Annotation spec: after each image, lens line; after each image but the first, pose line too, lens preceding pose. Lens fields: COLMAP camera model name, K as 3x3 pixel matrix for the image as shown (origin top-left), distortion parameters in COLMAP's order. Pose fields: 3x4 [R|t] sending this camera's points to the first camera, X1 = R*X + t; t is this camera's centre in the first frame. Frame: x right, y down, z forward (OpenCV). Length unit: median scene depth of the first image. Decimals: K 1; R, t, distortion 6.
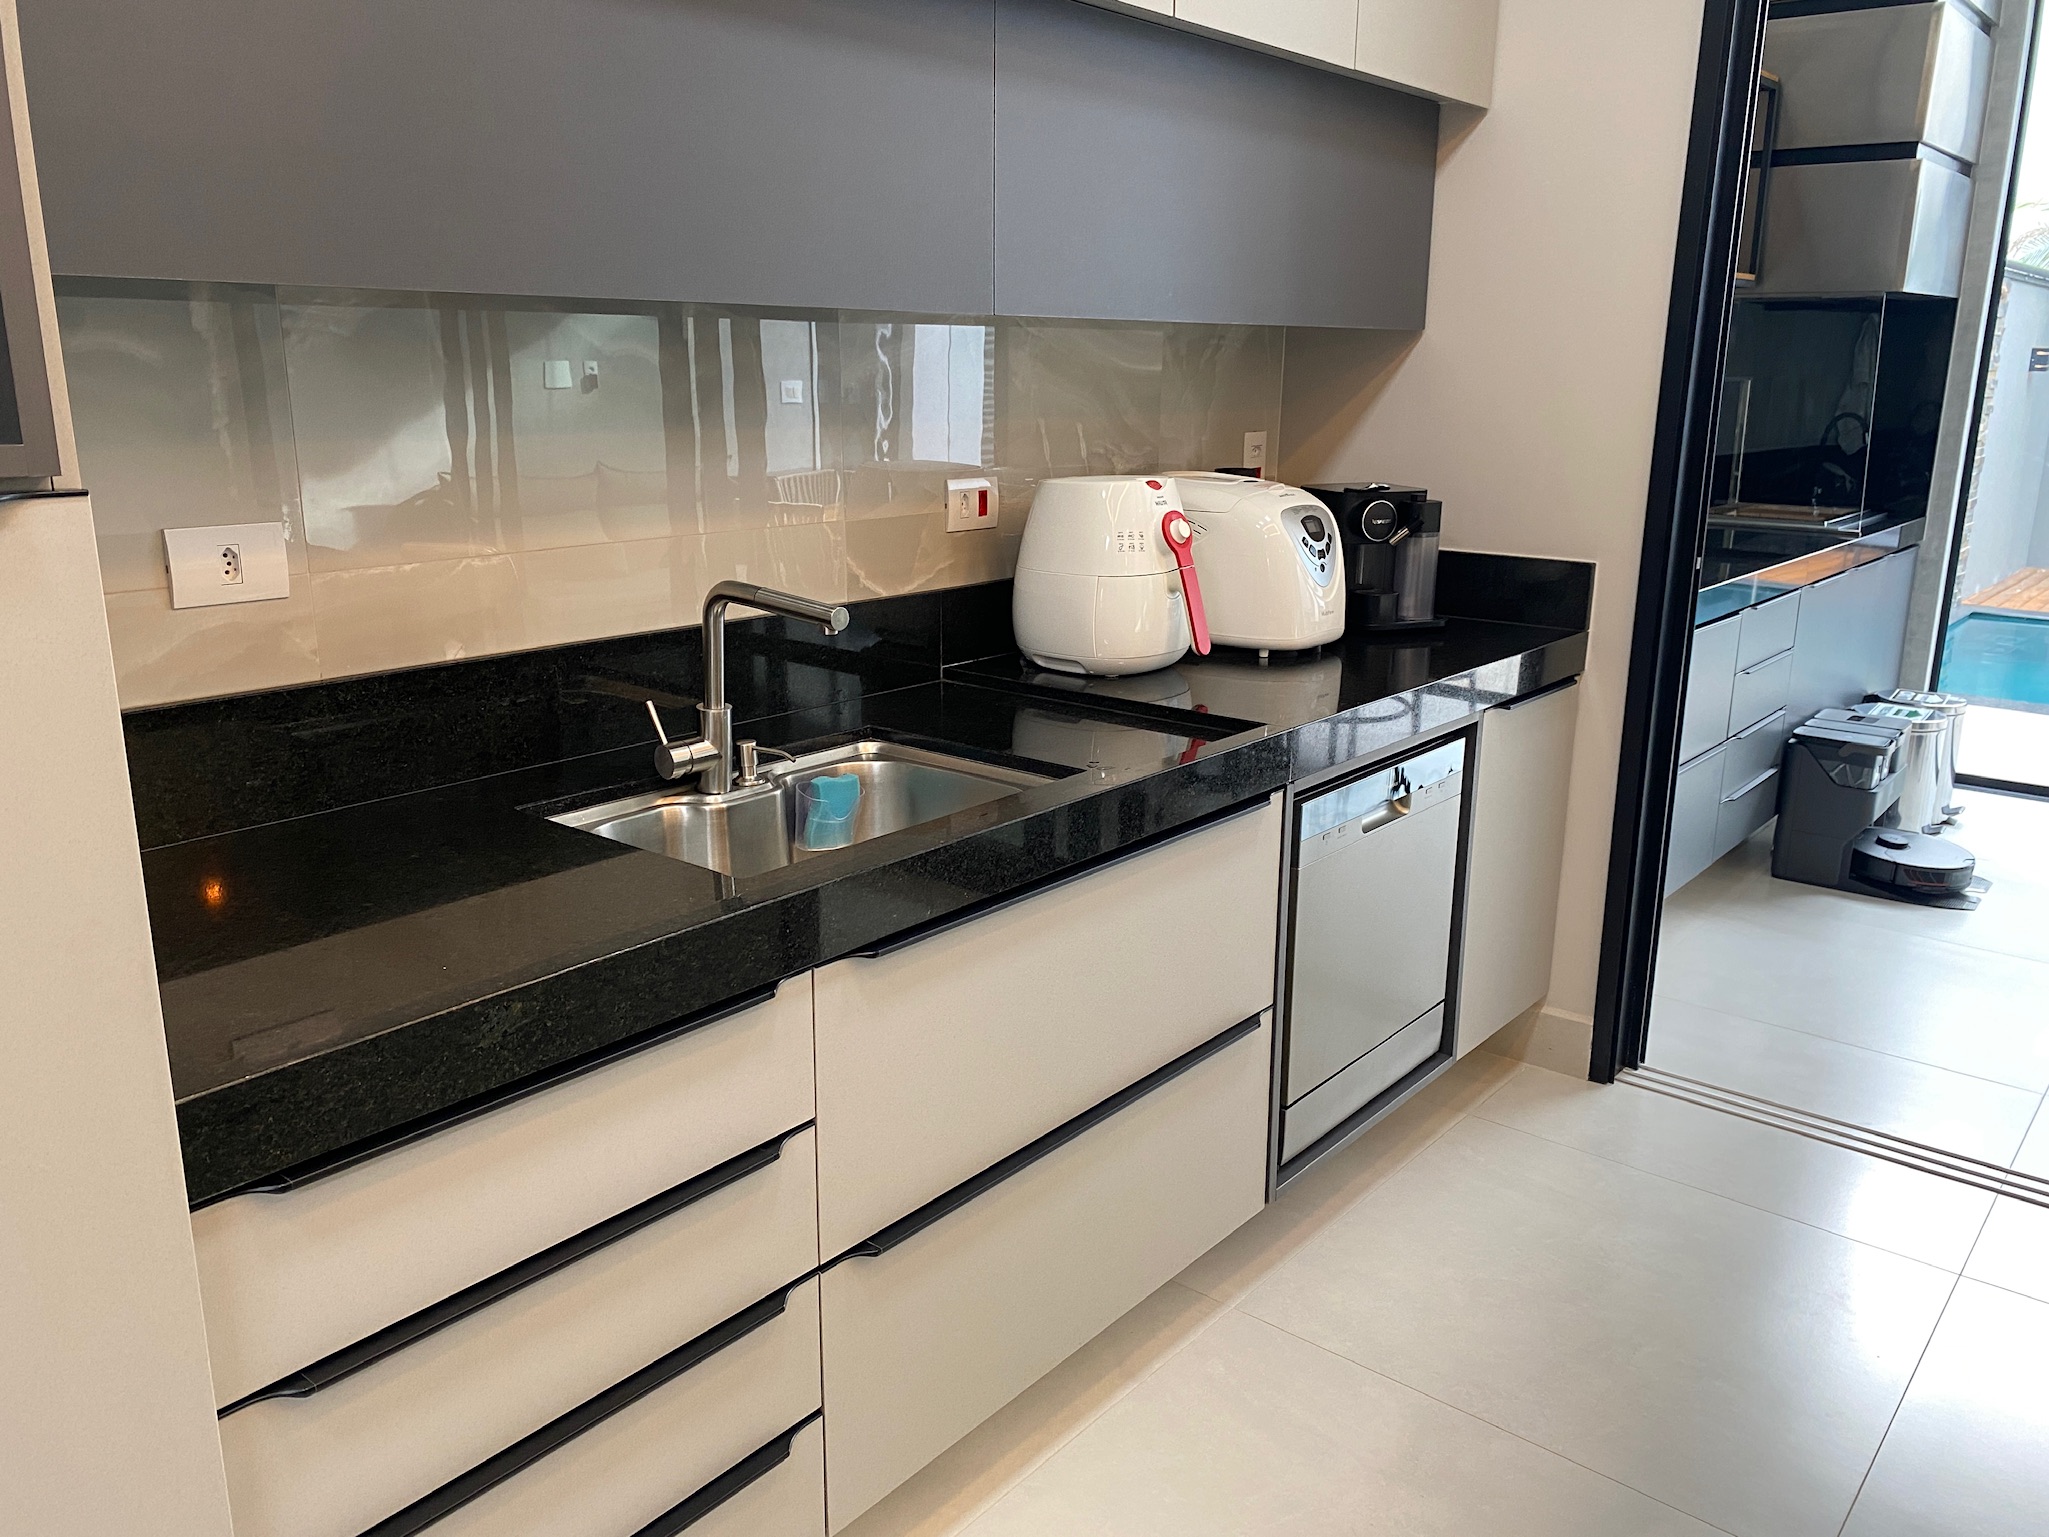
lens RADIAL K [[1558.9, 0, 1016.7], [0, 1558.9, 768.4], [0, 0, 1]] dist [0.058820, -0.072192]
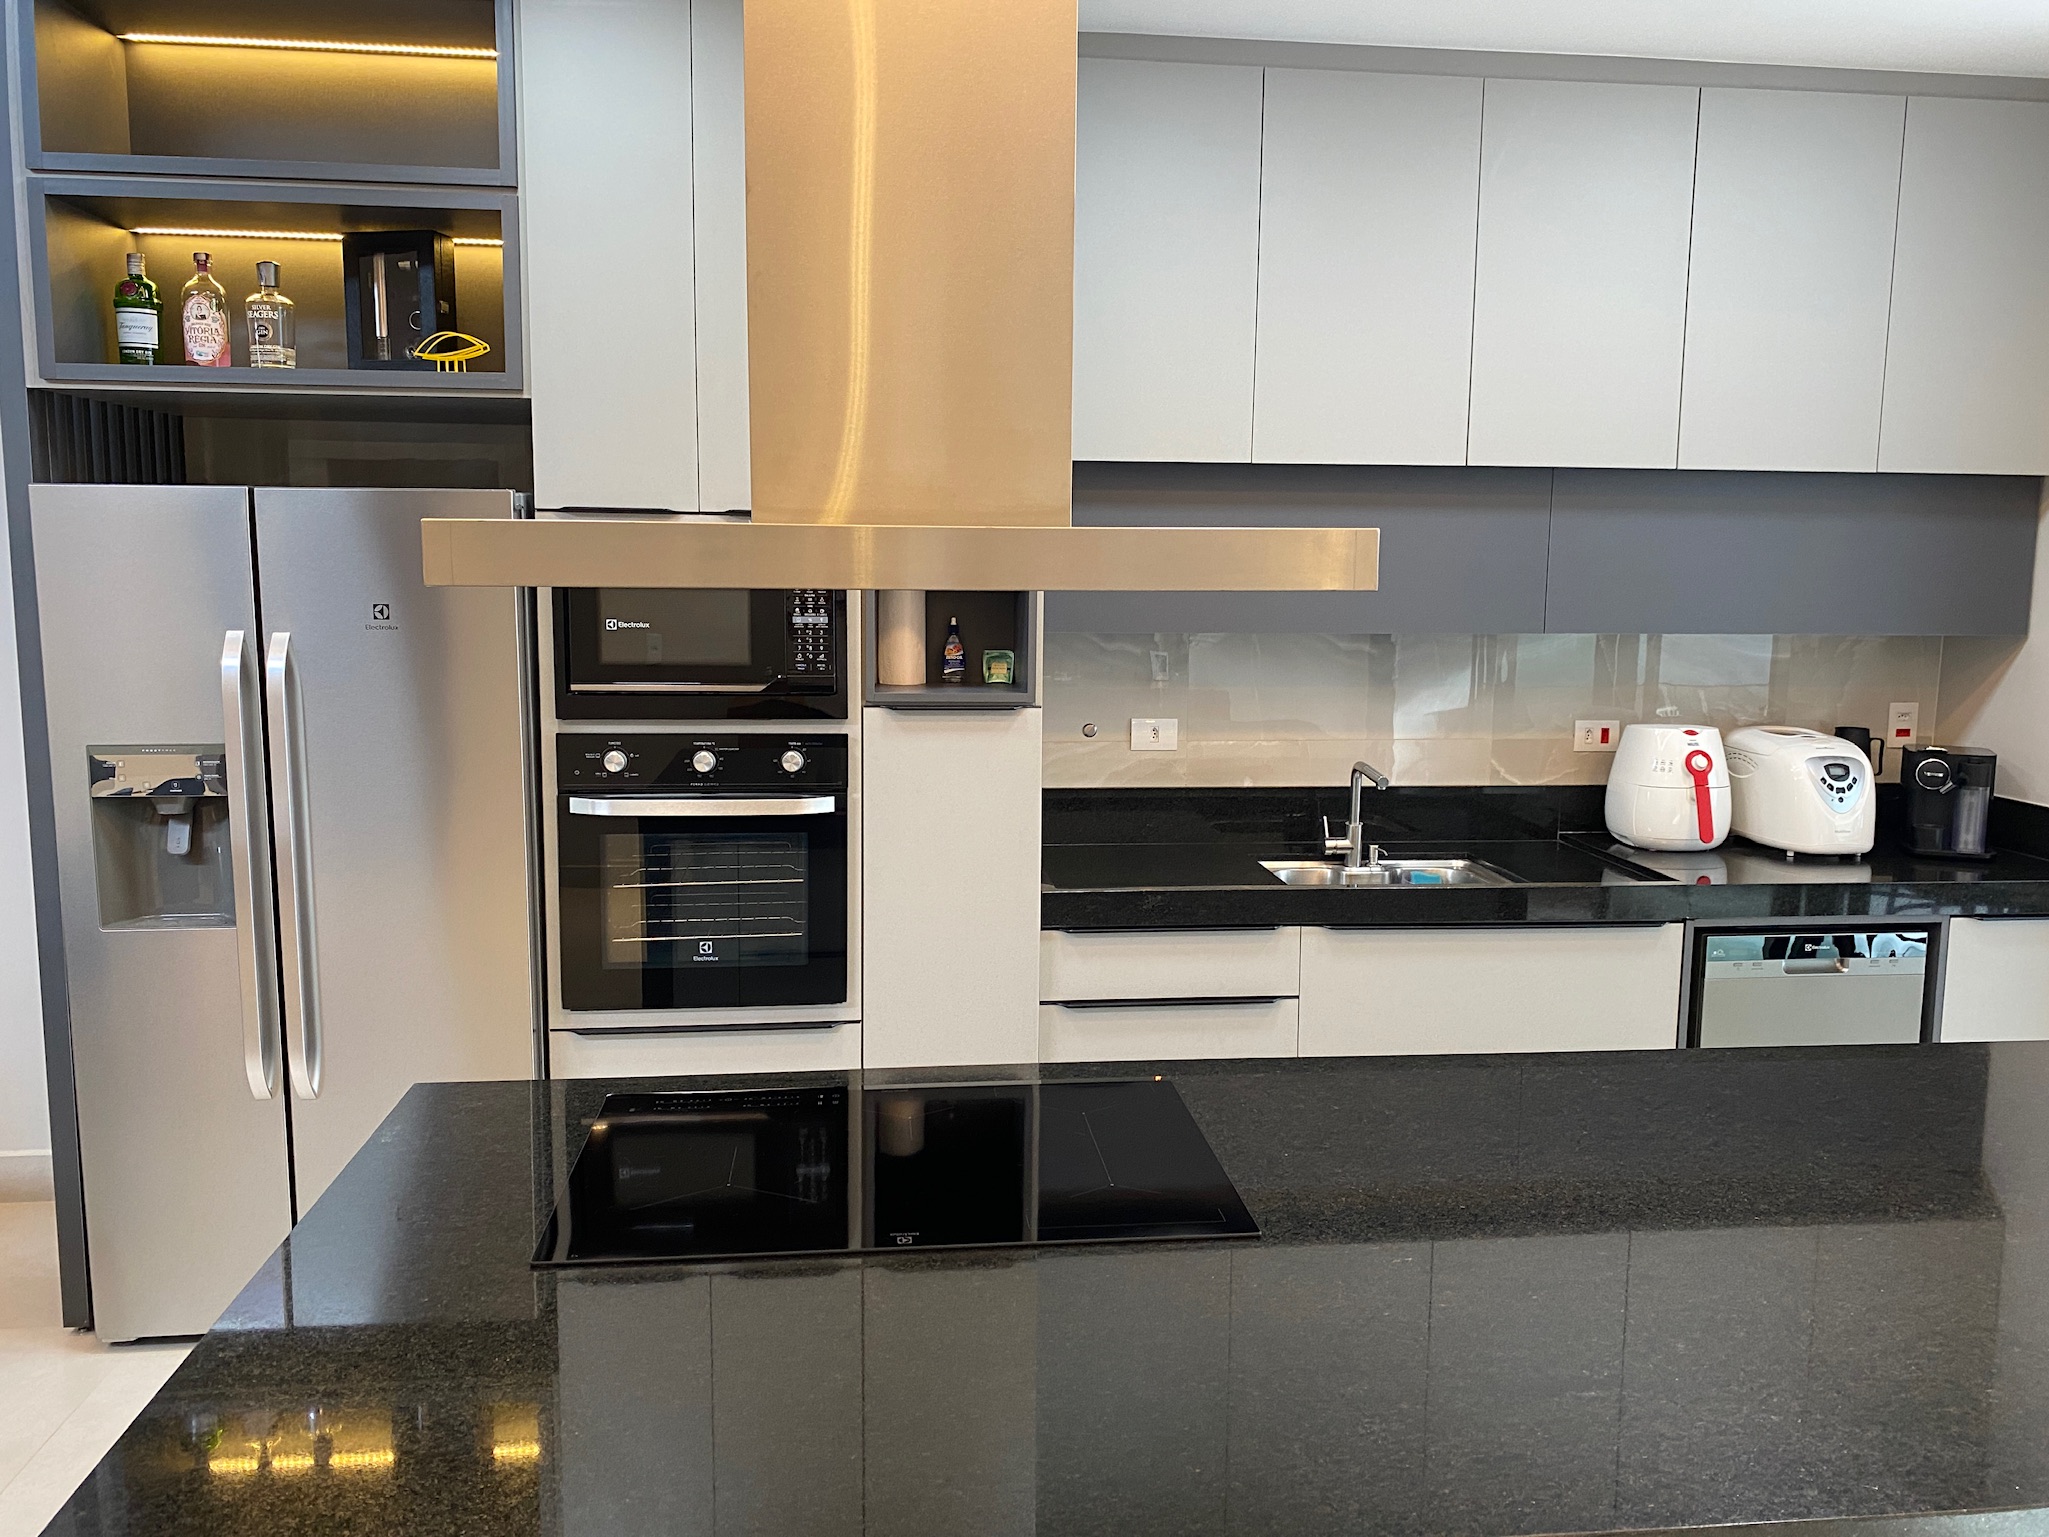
lens RADIAL K [[1558.9, 0, 1037.8], [0, 1558.9, 756.1], [0, 0, 1]] dist [0.058820, -0.072192]
pose [[0.731197, 0.088962, -0.676341, 0.660004], [-0.179187, 0.981692, -0.064594, 0.060209], [0.658212, 0.168422, 0.733751, -0.576982]]
